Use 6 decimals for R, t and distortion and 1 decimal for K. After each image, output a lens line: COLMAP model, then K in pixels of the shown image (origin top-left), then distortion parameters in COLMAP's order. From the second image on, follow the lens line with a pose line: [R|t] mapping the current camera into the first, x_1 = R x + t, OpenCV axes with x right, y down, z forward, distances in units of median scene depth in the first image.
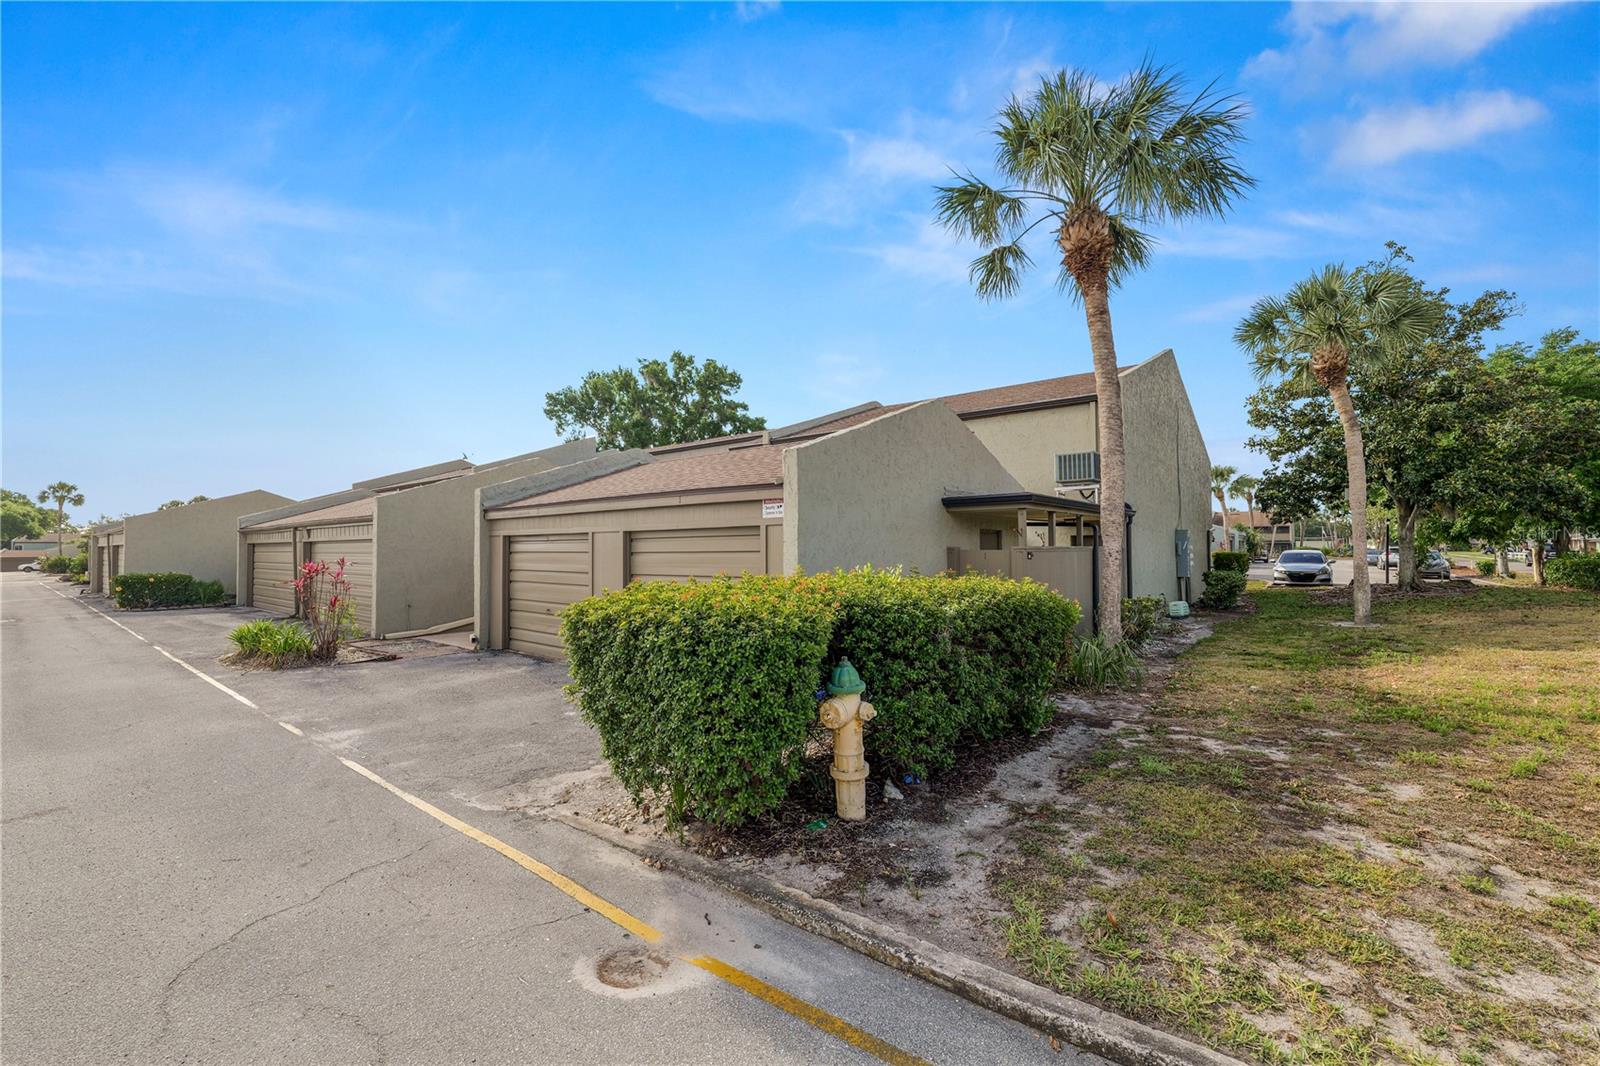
lens RADIAL K [[649.6, 0, 799.4], [0, 649.6, 528.7], [0, 0, 1]] dist [-0.011939, 0.000165]
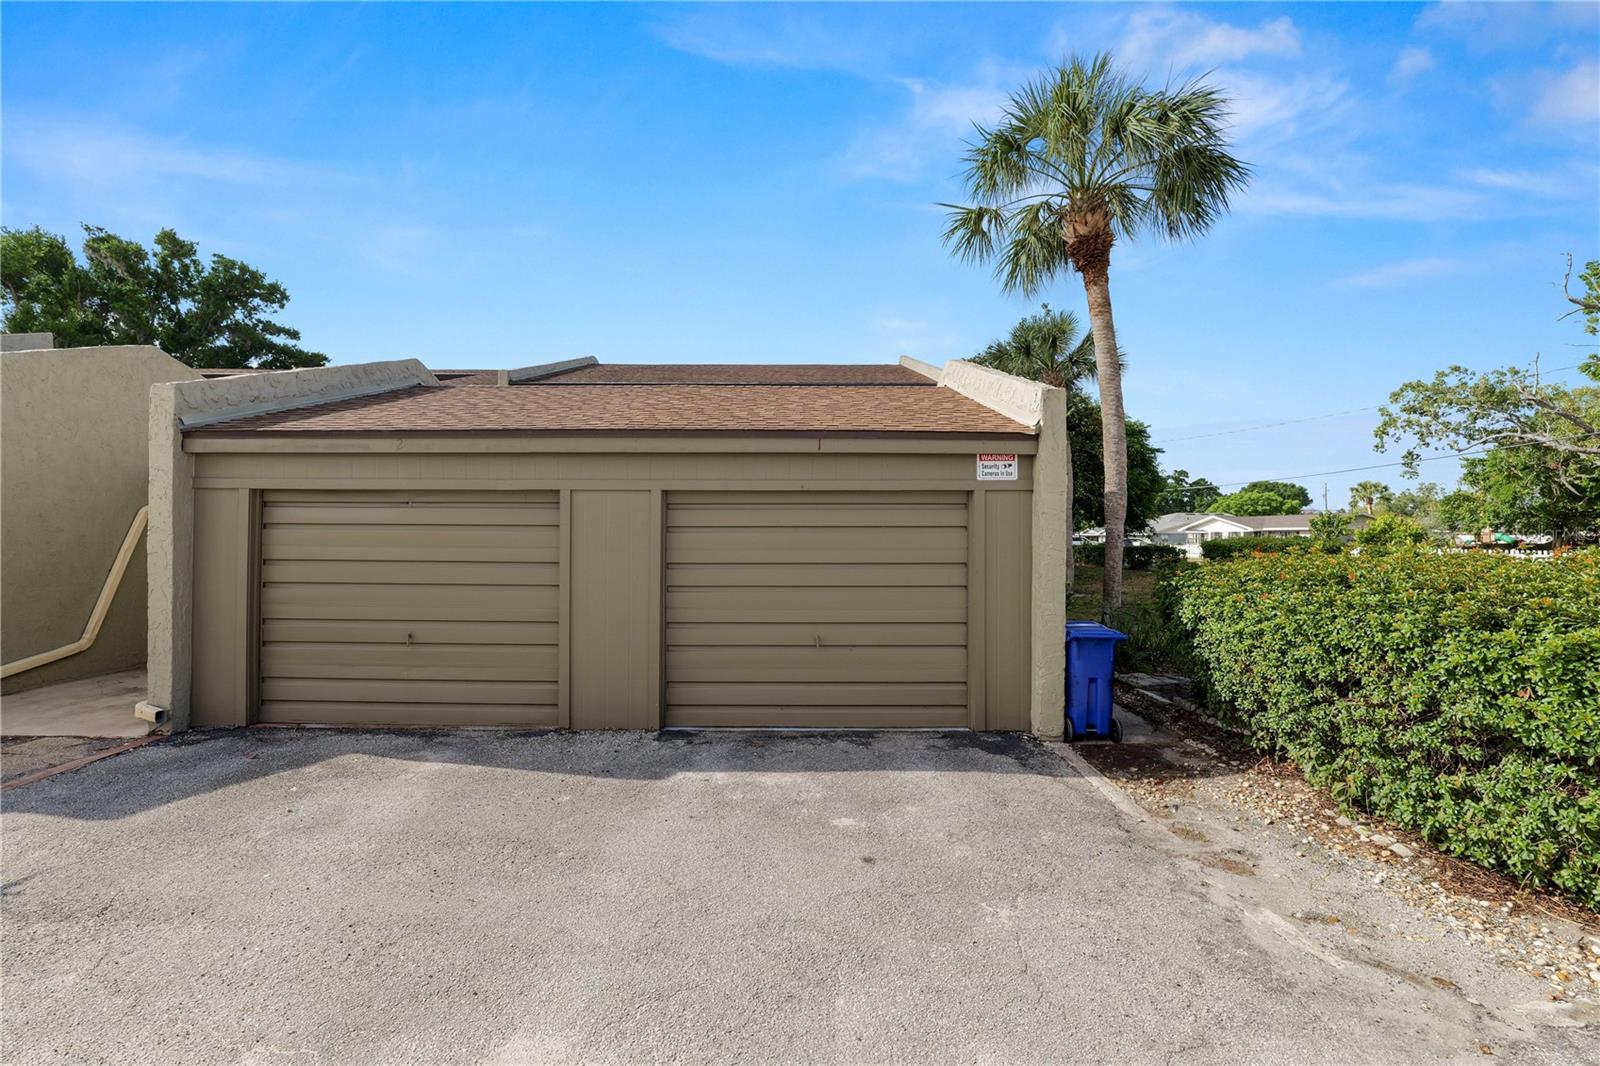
lens RADIAL K [[649.6, 0, 799.4], [0, 649.6, 528.7], [0, 0, 1]] dist [-0.011939, 0.000165]
pose [[0.782806, 0.013320, 0.622124, -0.086059], [-0.028572, 0.999486, 0.014553, 0.004229], [-0.621610, -0.029167, 0.782784, 0.074304]]
